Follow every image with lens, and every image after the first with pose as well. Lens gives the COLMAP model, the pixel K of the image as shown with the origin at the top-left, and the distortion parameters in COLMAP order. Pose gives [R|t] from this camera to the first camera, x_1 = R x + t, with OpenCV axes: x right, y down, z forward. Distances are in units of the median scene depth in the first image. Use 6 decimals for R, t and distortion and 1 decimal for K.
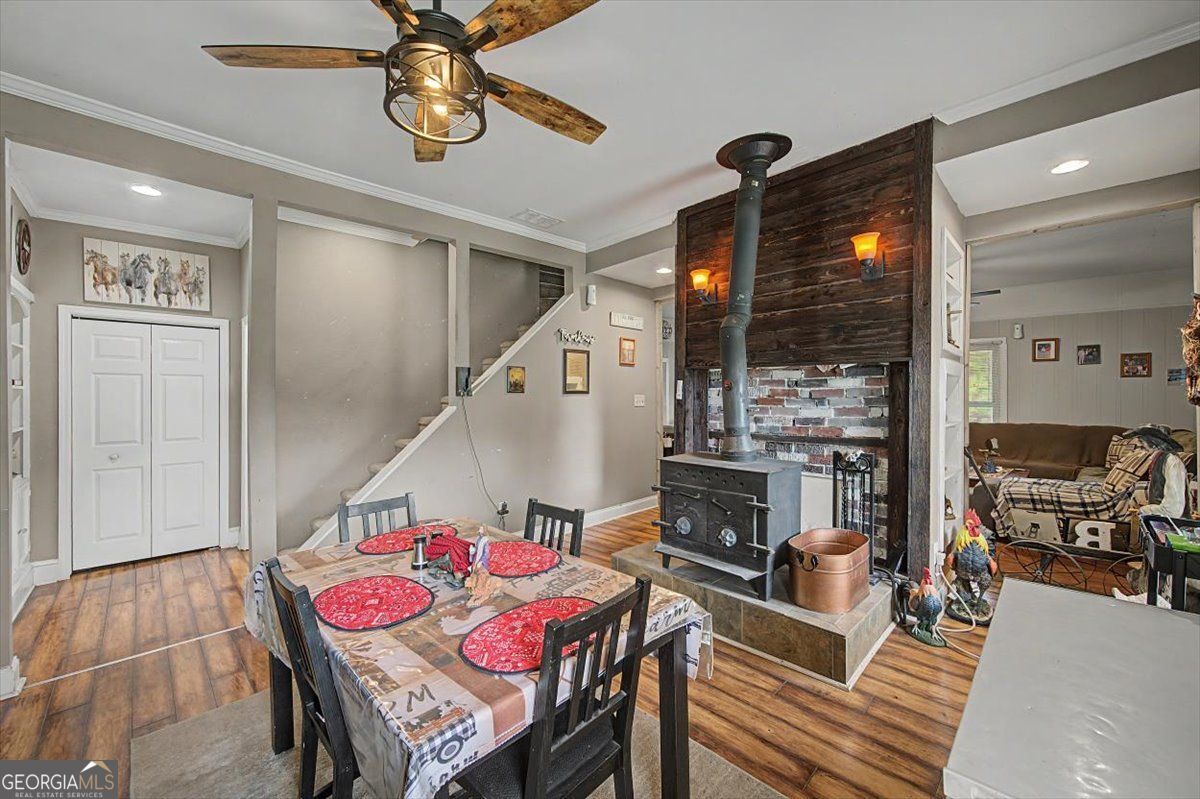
lens RADIAL K [[471.6, 0, 603.0], [0, 471.6, 398.7], [0, 0, 1]] dist [0.002470, -0.001166]
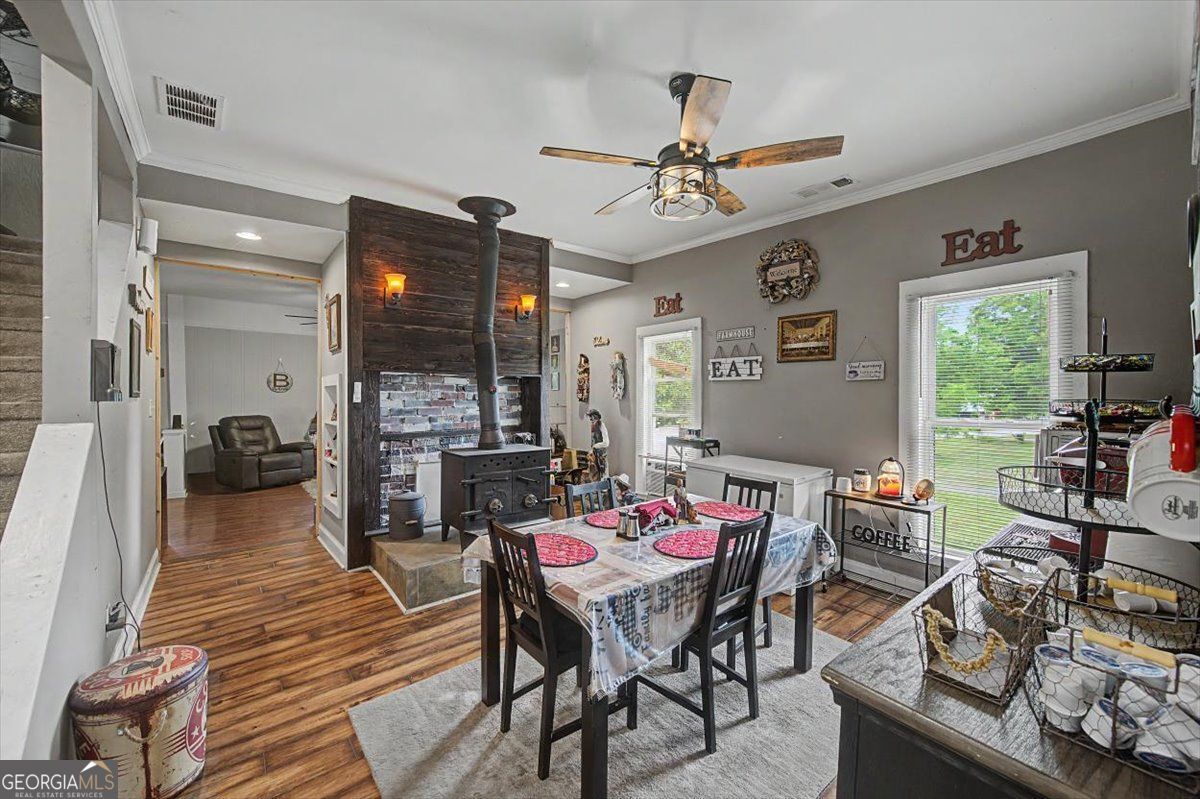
lens RADIAL K [[471.6, 0, 617.3], [0, 471.6, 403.4], [0, 0, 1]] dist [0.002470, -0.001166]
pose [[0.083604, -0.014598, 0.996392, -0.722699], [0.009543, 0.999859, 0.013848, -0.005140], [-0.996453, 0.008350, 0.083731, 0.421498]]
